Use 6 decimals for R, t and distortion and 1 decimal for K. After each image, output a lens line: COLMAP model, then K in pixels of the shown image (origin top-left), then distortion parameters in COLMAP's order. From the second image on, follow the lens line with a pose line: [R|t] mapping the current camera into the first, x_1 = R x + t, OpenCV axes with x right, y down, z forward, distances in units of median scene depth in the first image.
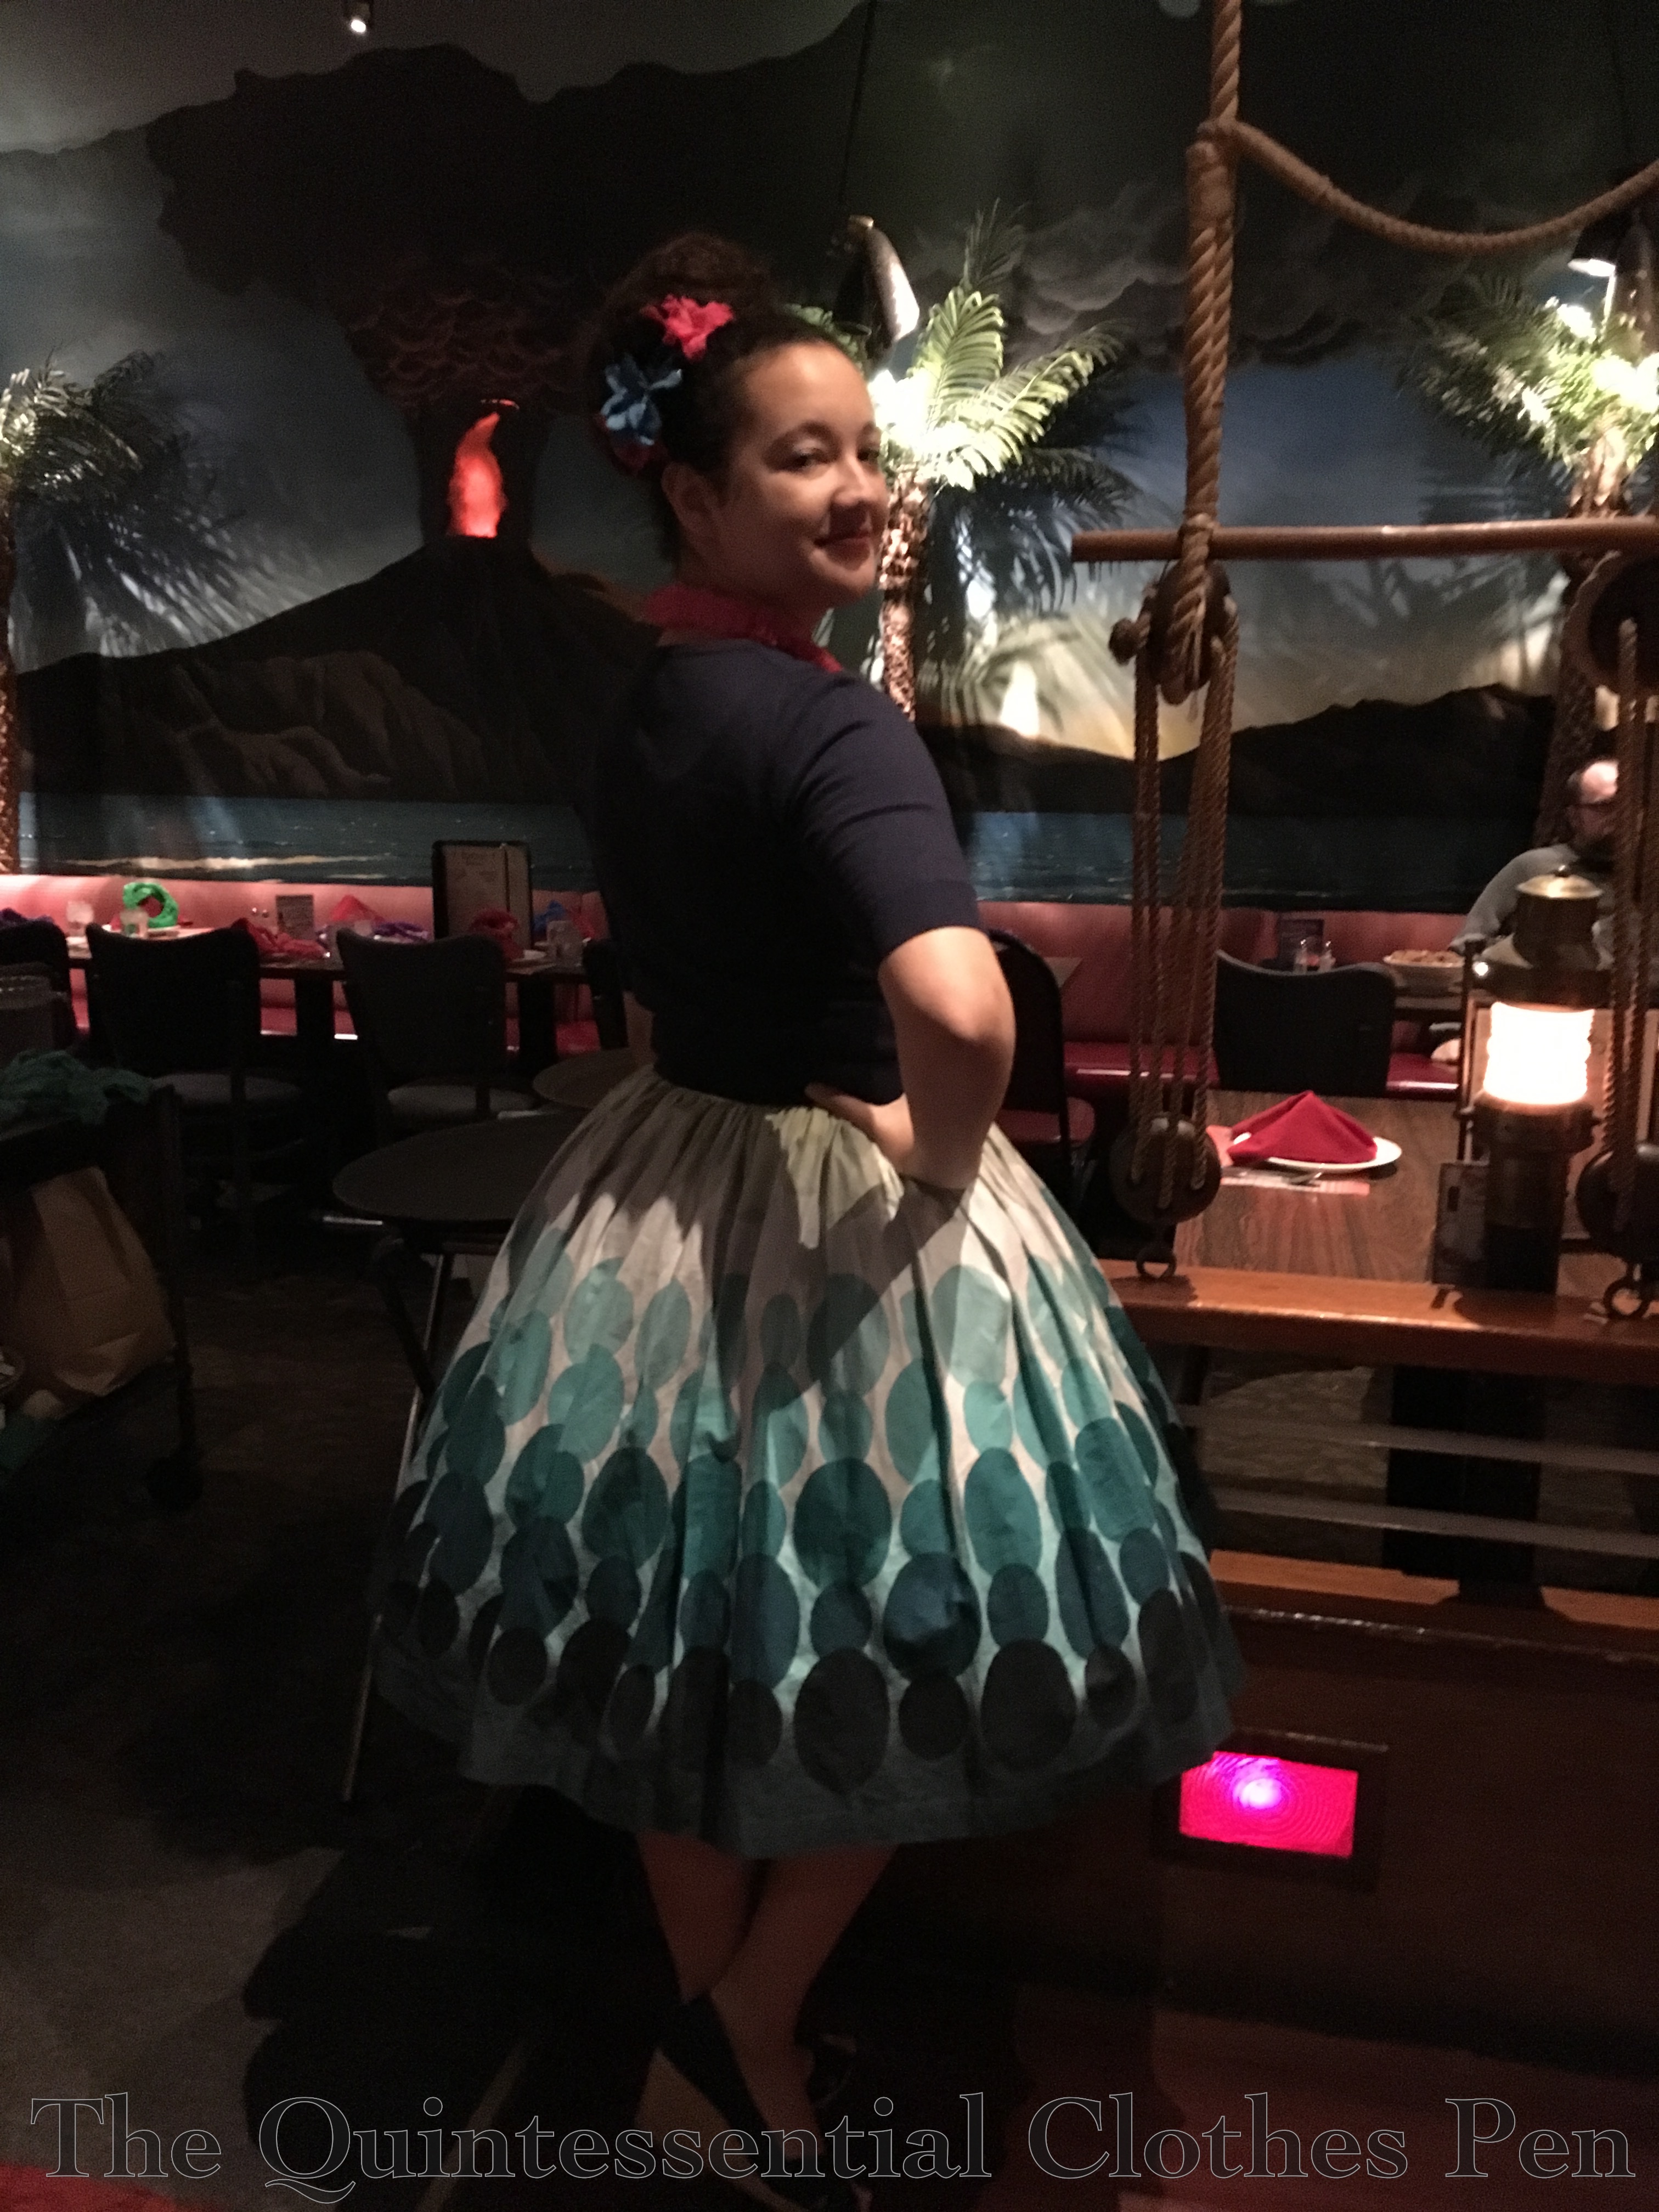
lens RADIAL K [[1898.4, 0, 838.7], [0, 1898.4, 1112.4], [0, 0, 1]] dist [0.060456, -0.018623]
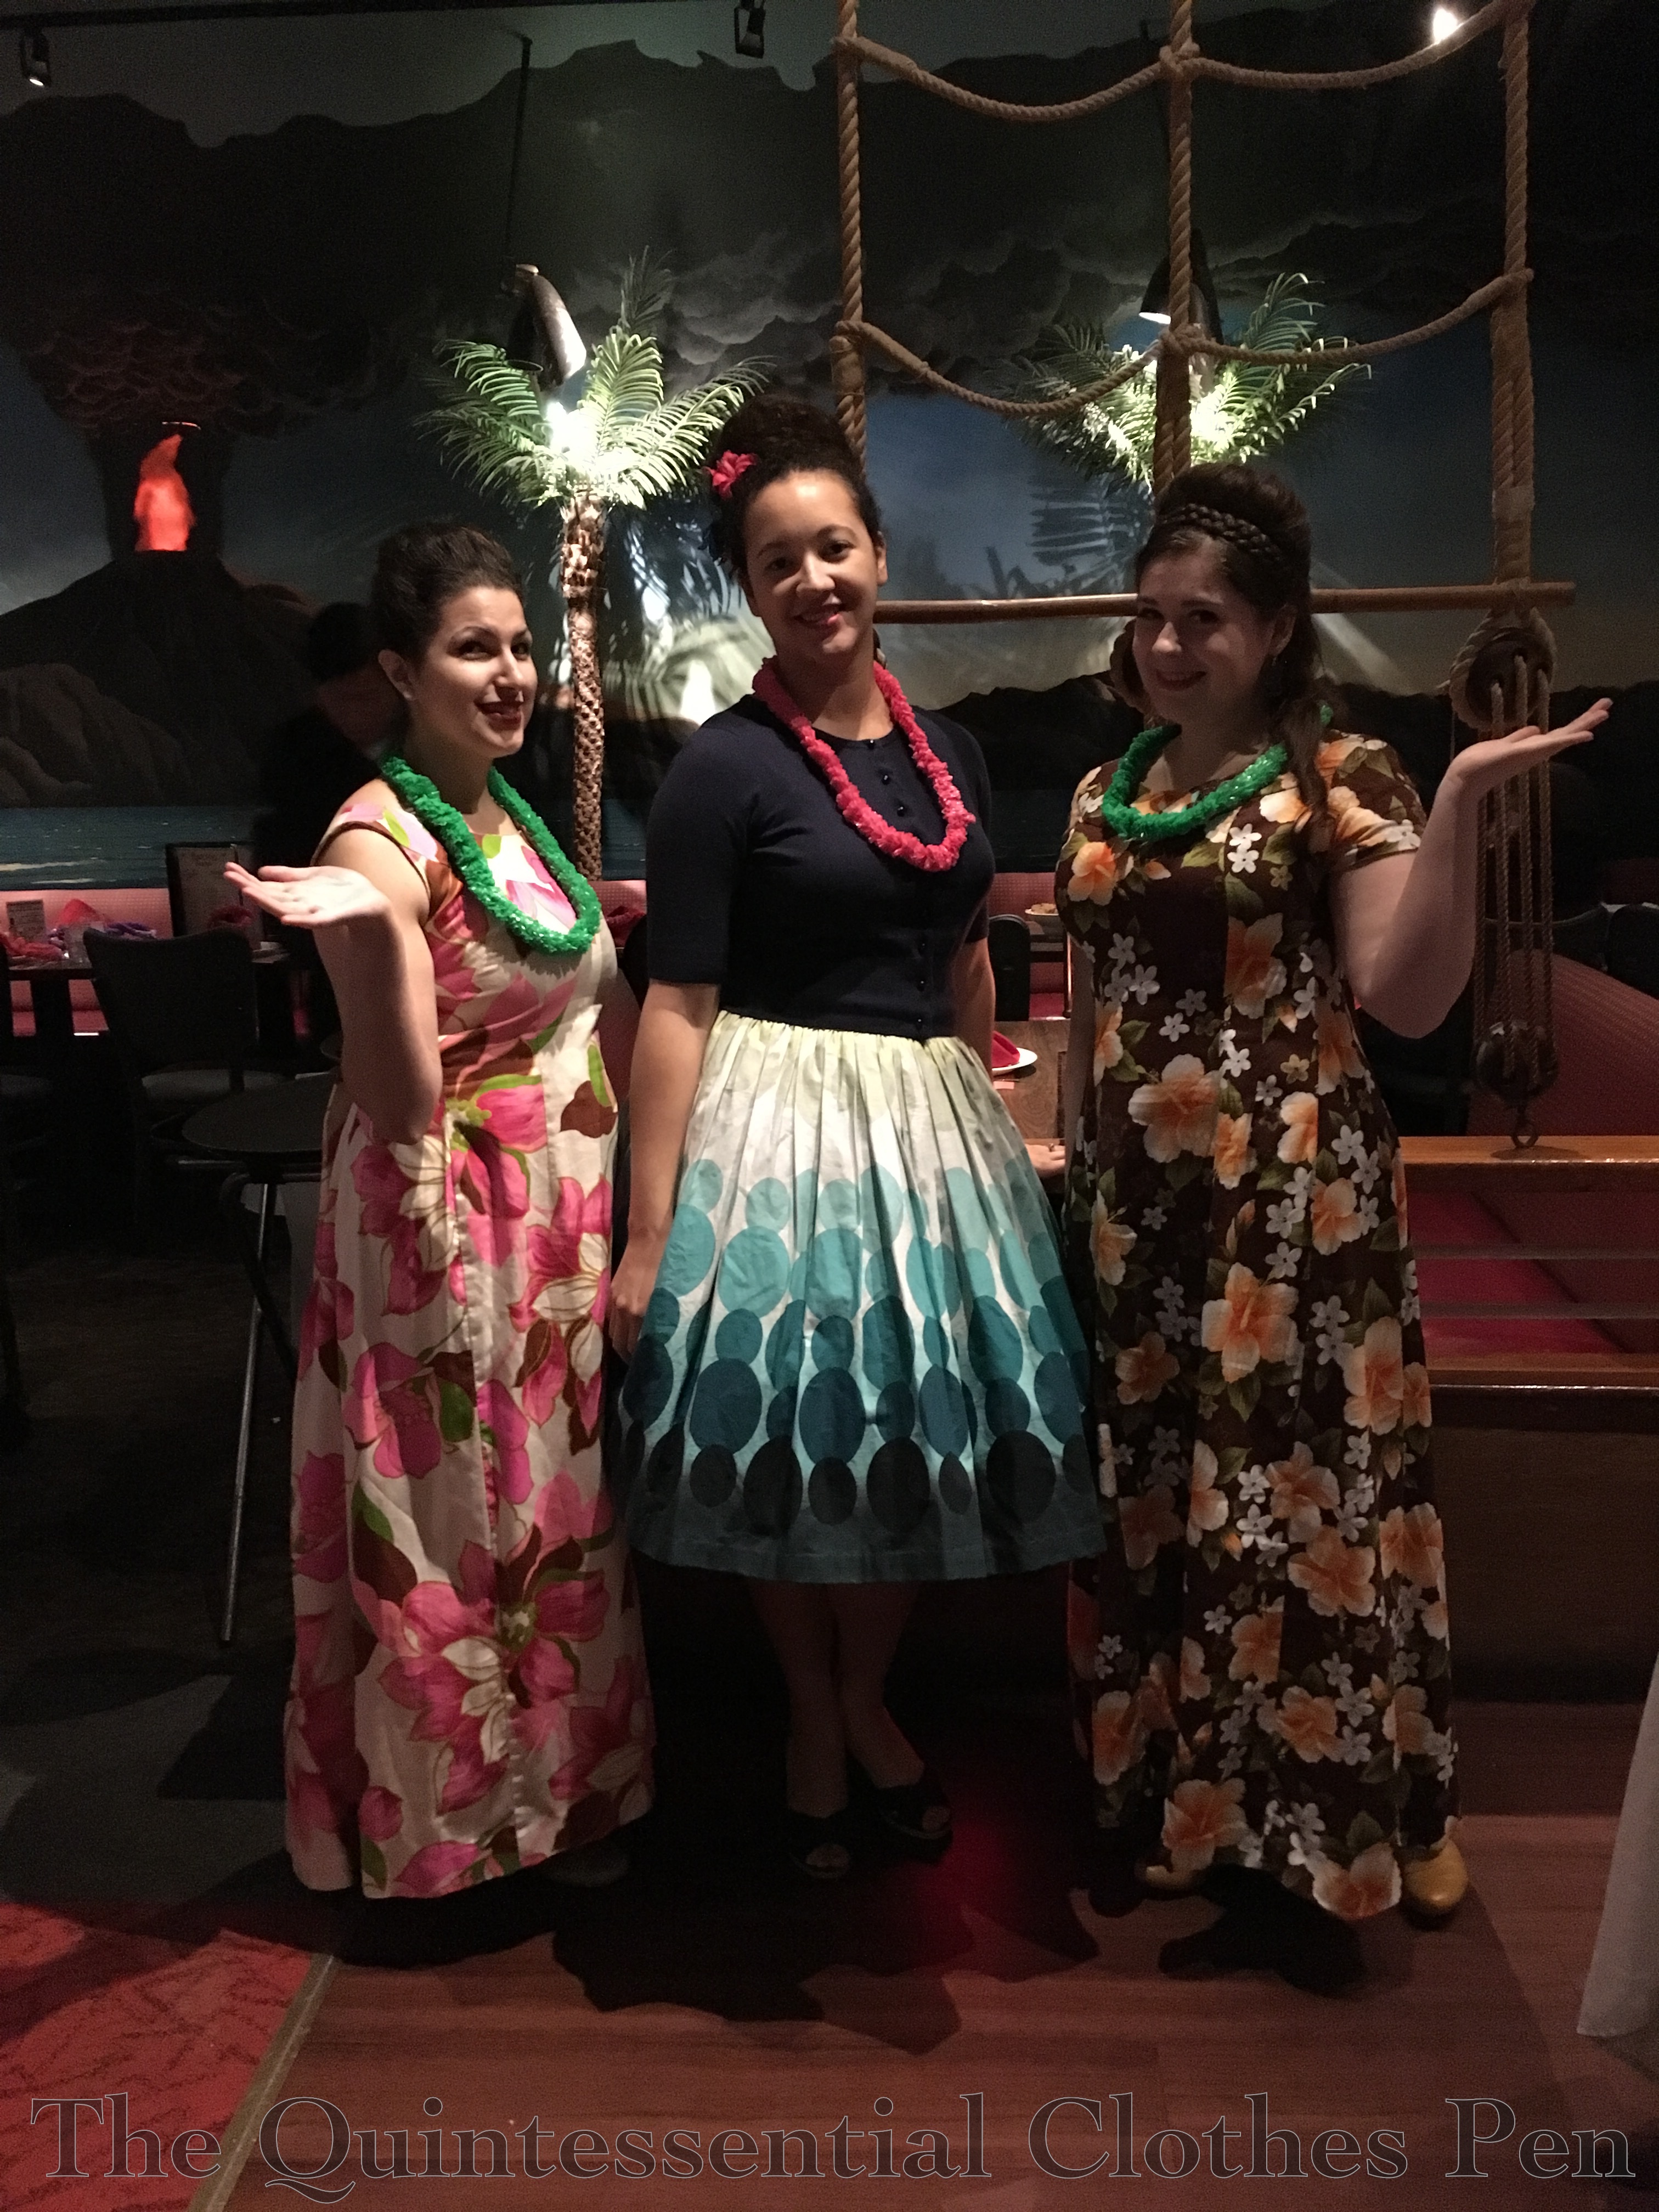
lens RADIAL K [[1898.4, 0, 827.3], [0, 1898.4, 1097.1], [0, 0, 1]] dist [0.060456, -0.018623]
pose [[0.985177, -0.064722, 0.158861, -0.022262], [0.064207, 0.997901, 0.008375, 0.012642], [-0.159070, 0.001949, 0.987265, -0.107559]]
